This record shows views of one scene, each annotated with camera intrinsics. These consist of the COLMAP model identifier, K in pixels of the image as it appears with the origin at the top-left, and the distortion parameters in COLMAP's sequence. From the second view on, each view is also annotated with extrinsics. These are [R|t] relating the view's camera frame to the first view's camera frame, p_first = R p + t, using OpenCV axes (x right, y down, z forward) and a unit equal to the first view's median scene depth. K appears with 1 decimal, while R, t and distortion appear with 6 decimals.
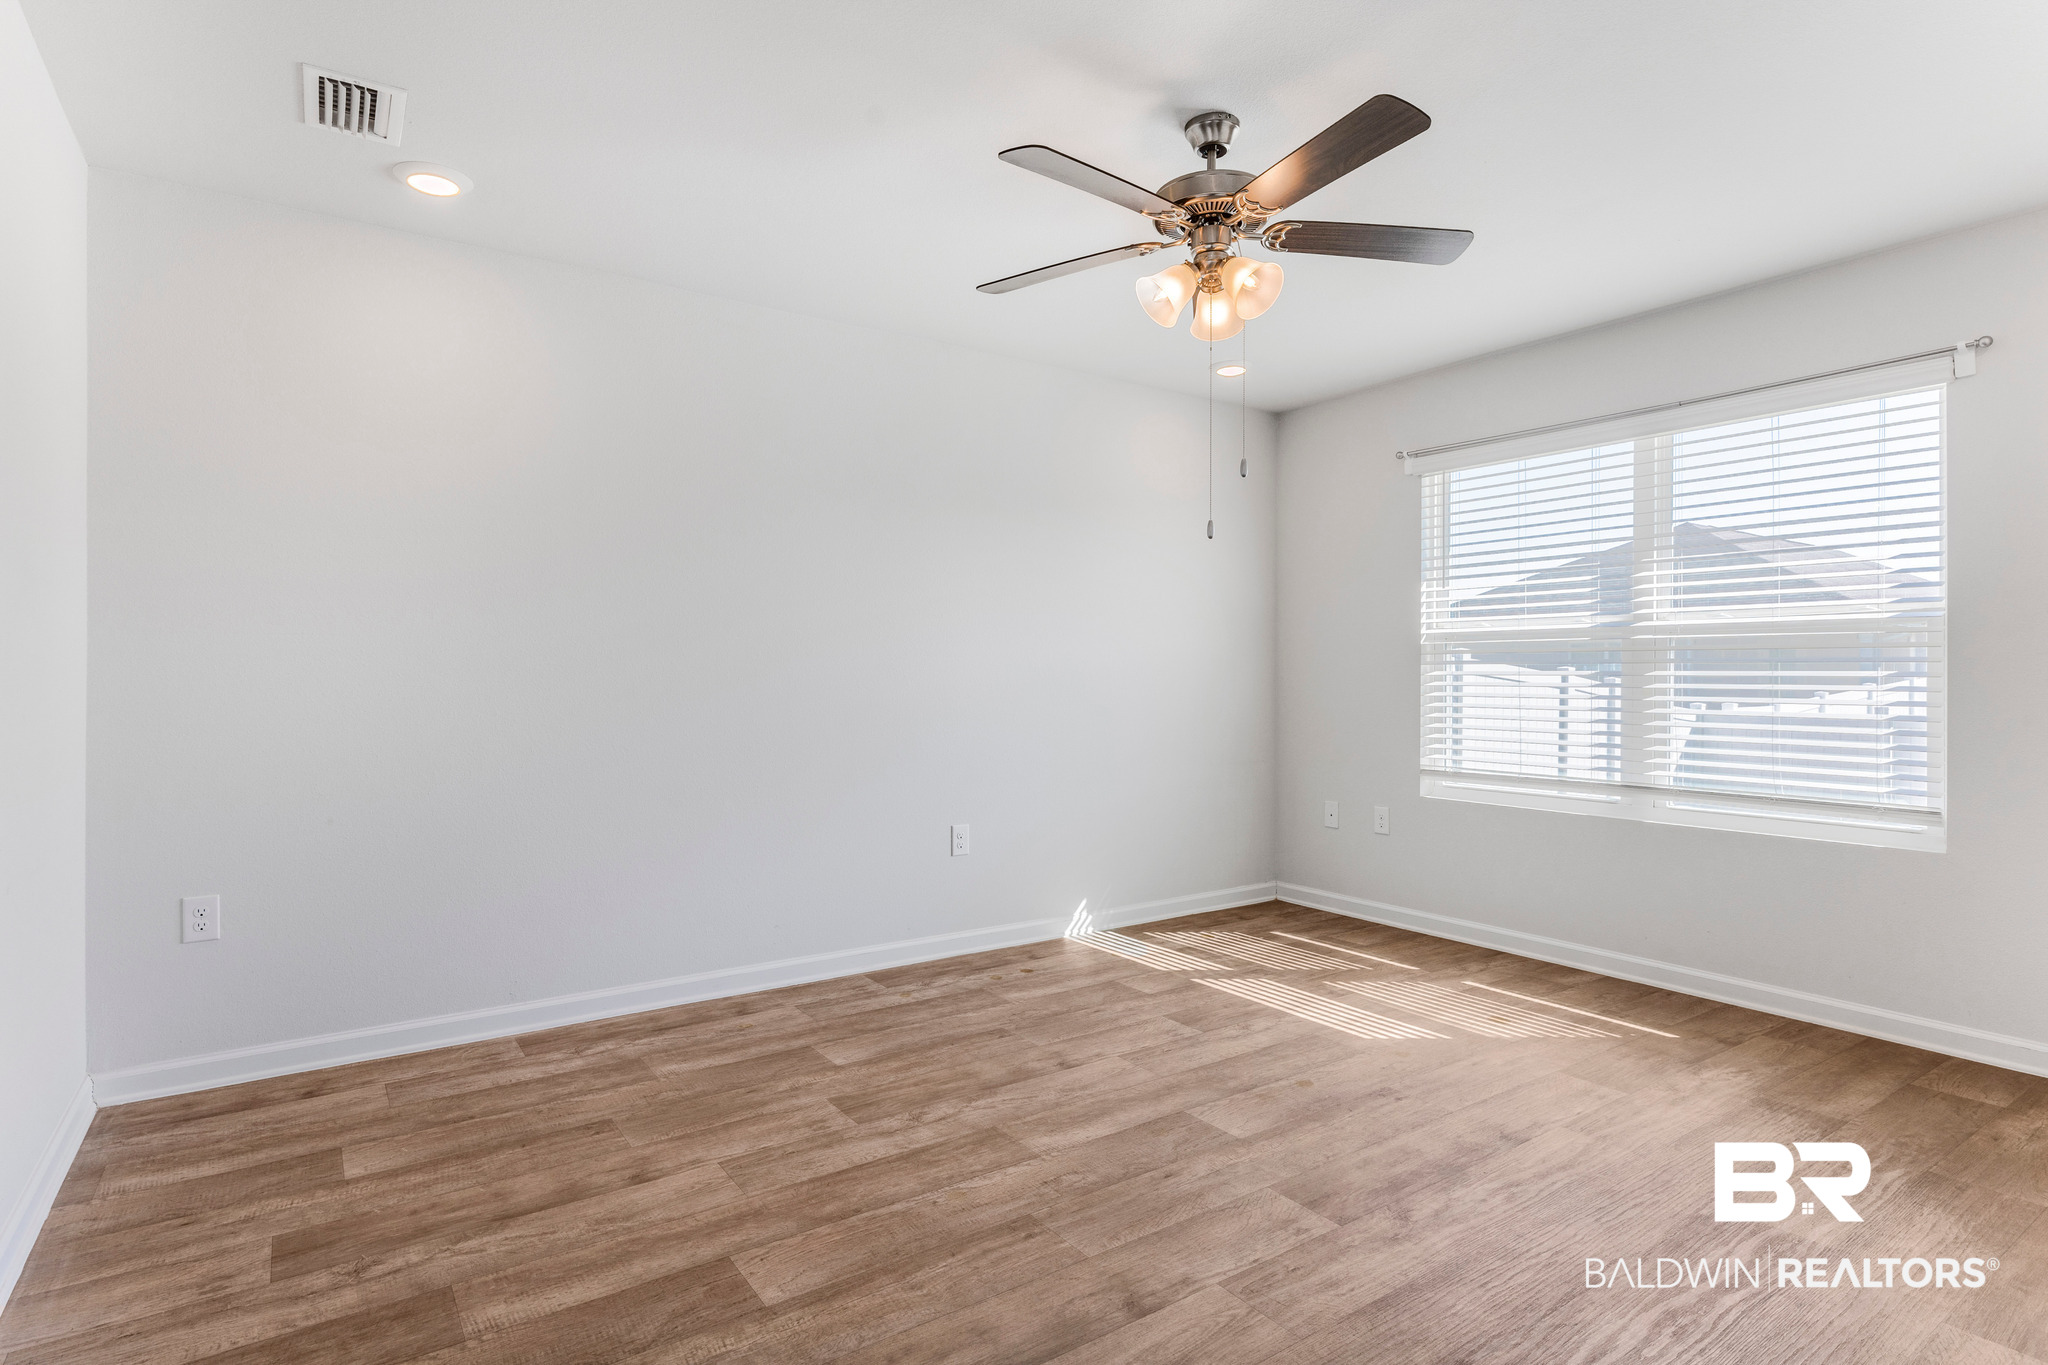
lens RADIAL K [[1067.7, 0, 1024.0], [0, 1067.7, 682.5], [0, 0, 1]] dist [-0.057814, 0.044962]
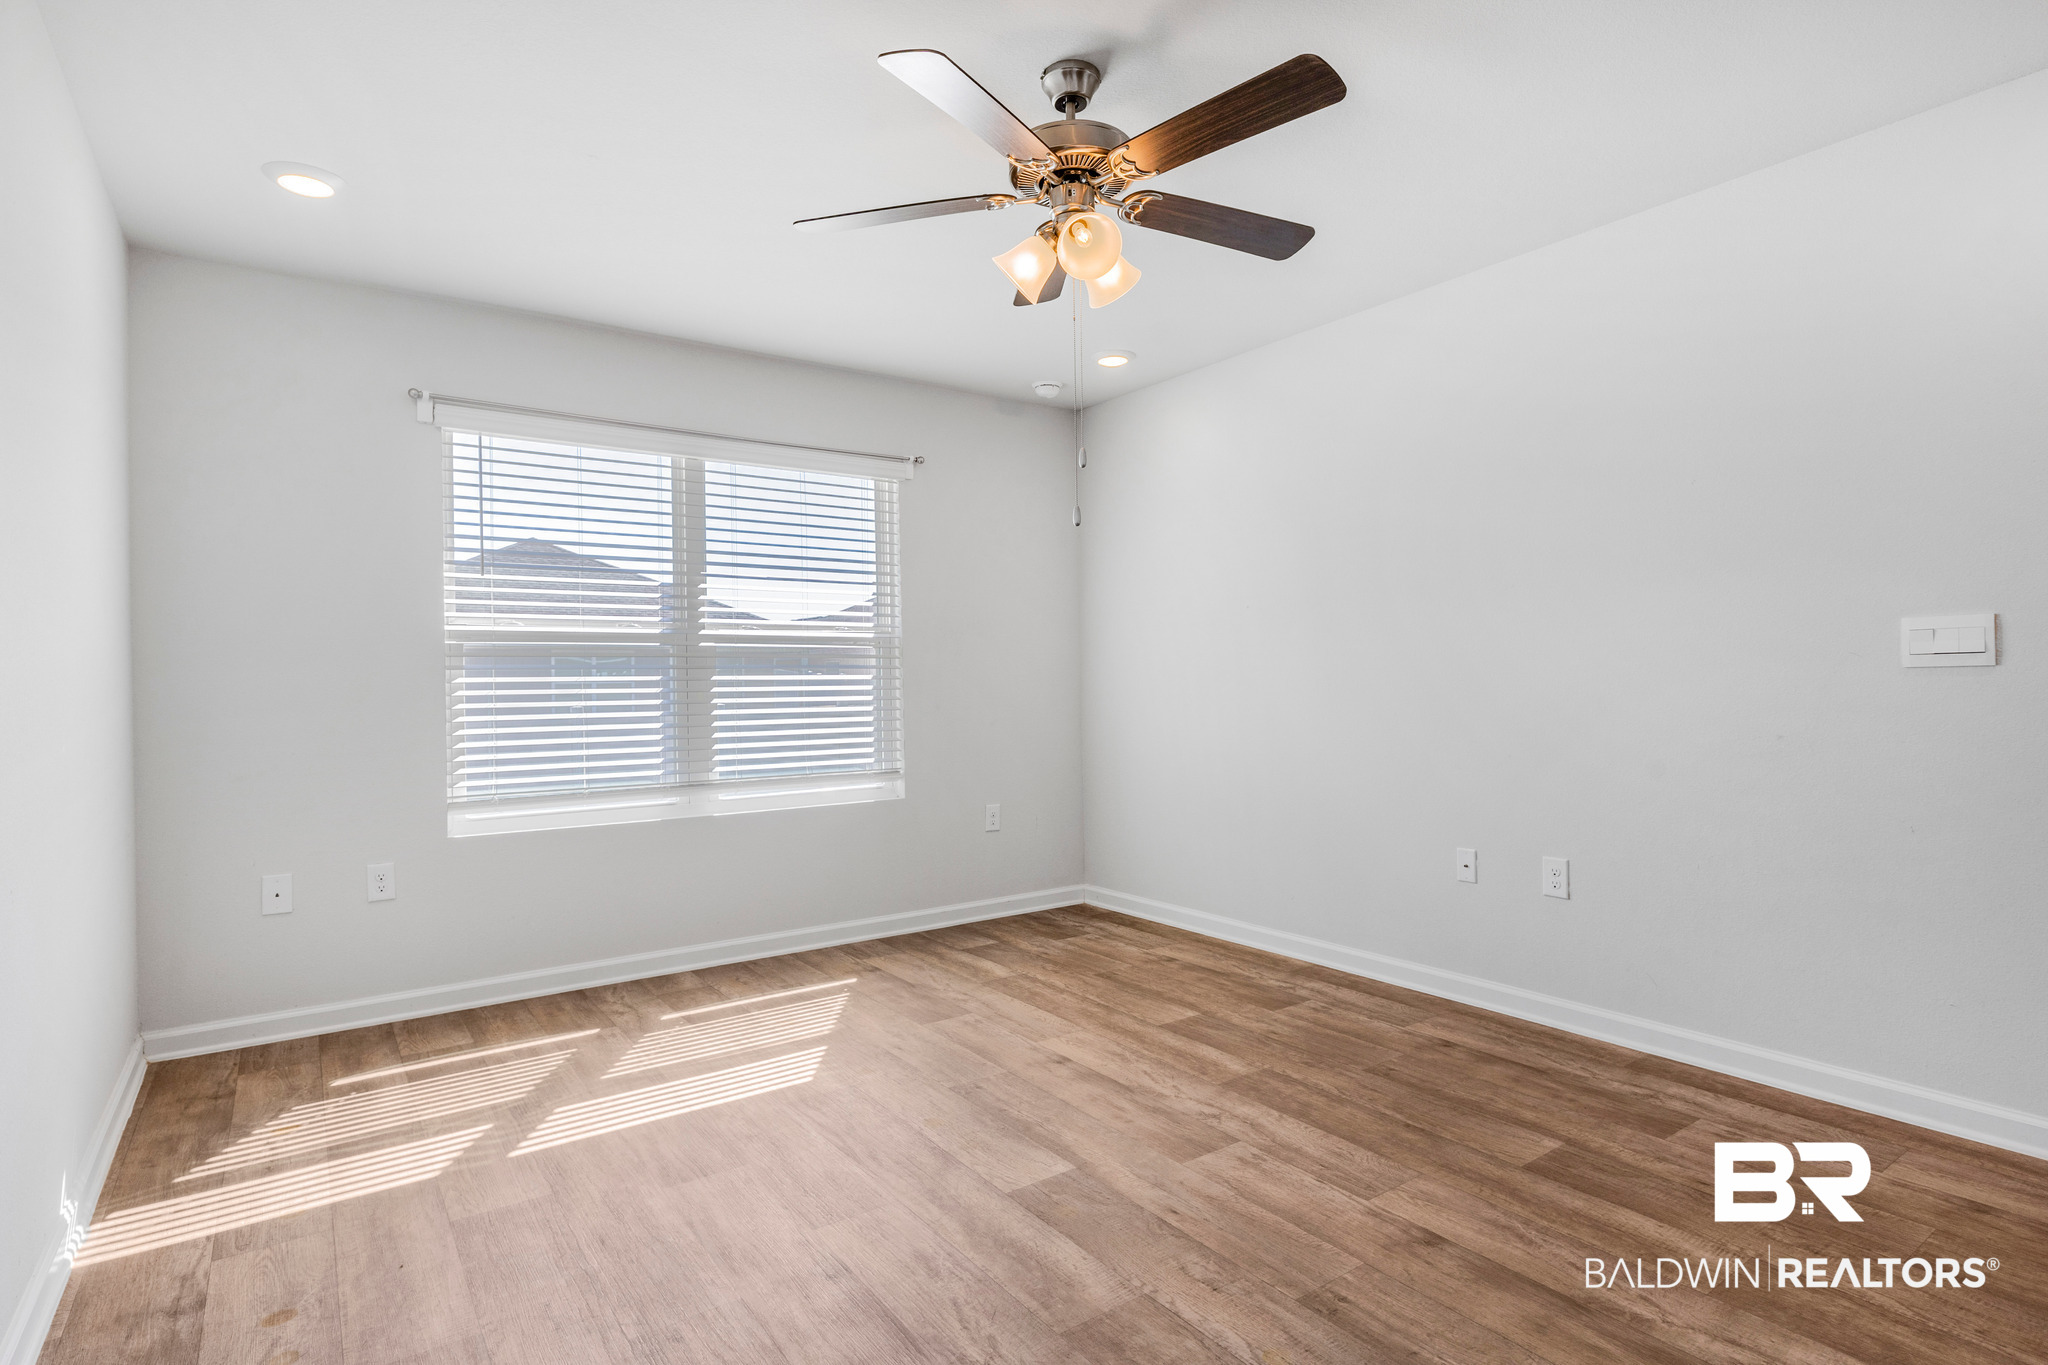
lens RADIAL K [[1027.8, 0, 1024.0], [0, 1027.8, 682.5], [0, 0, 1]] dist [0.001622, 0.000010]
pose [[-0.015652, -0.007105, 0.999852, -0.484876], [0.019670, 0.999779, 0.007413, -0.005562], [-0.999684, 0.019783, -0.015508, 0.719185]]
